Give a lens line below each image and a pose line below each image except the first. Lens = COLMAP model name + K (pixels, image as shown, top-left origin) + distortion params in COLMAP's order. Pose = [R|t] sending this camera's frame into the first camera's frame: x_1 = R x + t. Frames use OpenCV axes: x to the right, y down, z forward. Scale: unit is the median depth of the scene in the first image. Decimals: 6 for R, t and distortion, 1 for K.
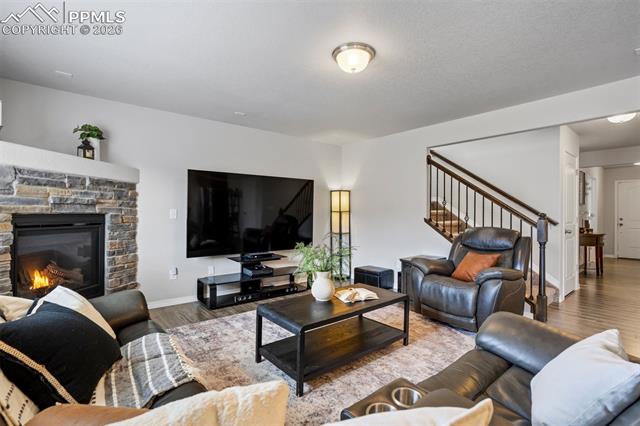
lens RADIAL K [[299.2, 0, 323.2], [0, 299.2, 214.2], [0, 0, 1]] dist [-0.043701, 0.027268]
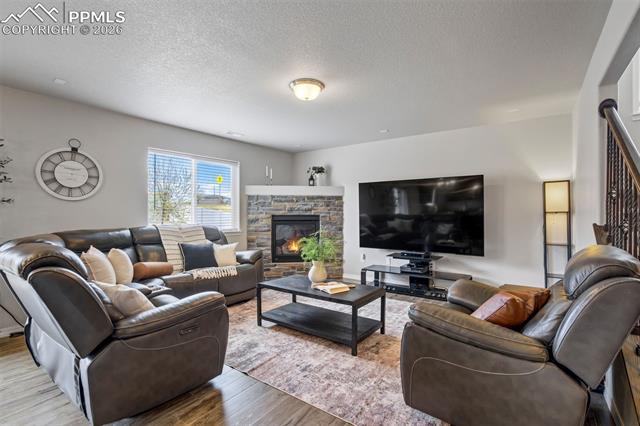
lens RADIAL K [[299.2, 0, 323.2], [0, 299.2, 214.2], [0, 0, 1]] dist [-0.043701, 0.027268]
pose [[0.247793, -0.002504, -0.968810, 0.993775], [-0.003740, 0.999987, -0.003542, -0.001002], [0.968806, 0.004501, 0.247780, 0.571625]]
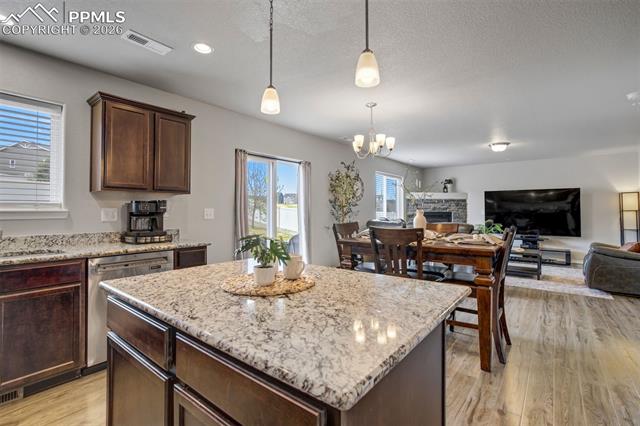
lens RADIAL K [[299.2, 0, 323.2], [0, 299.2, 214.2], [0, 0, 1]] dist [-0.043701, 0.027268]
pose [[0.204049, 0.002986, -0.978956, 1.607384], [-0.006061, 0.999980, 0.001787, 0.017996], [0.978942, 0.005568, 0.204063, -0.656891]]
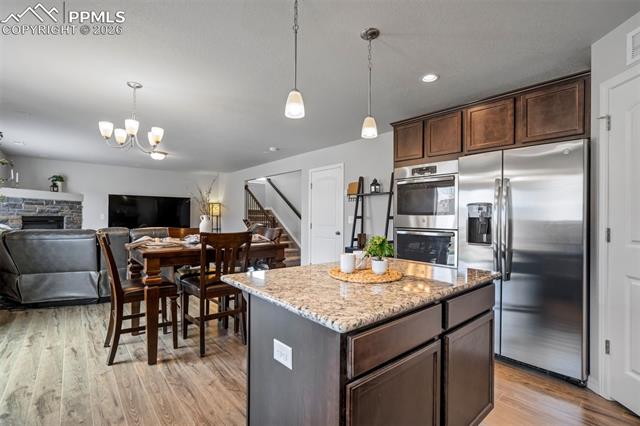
lens RADIAL K [[299.2, 0, 323.2], [0, 299.2, 214.2], [0, 0, 1]] dist [-0.043701, 0.027268]
pose [[0.999911, 0.000029, 0.013333, 1.113848], [0.000190, 0.999865, -0.016406, 0.017355], [-0.013331, 0.016407, 0.999777, -1.159036]]
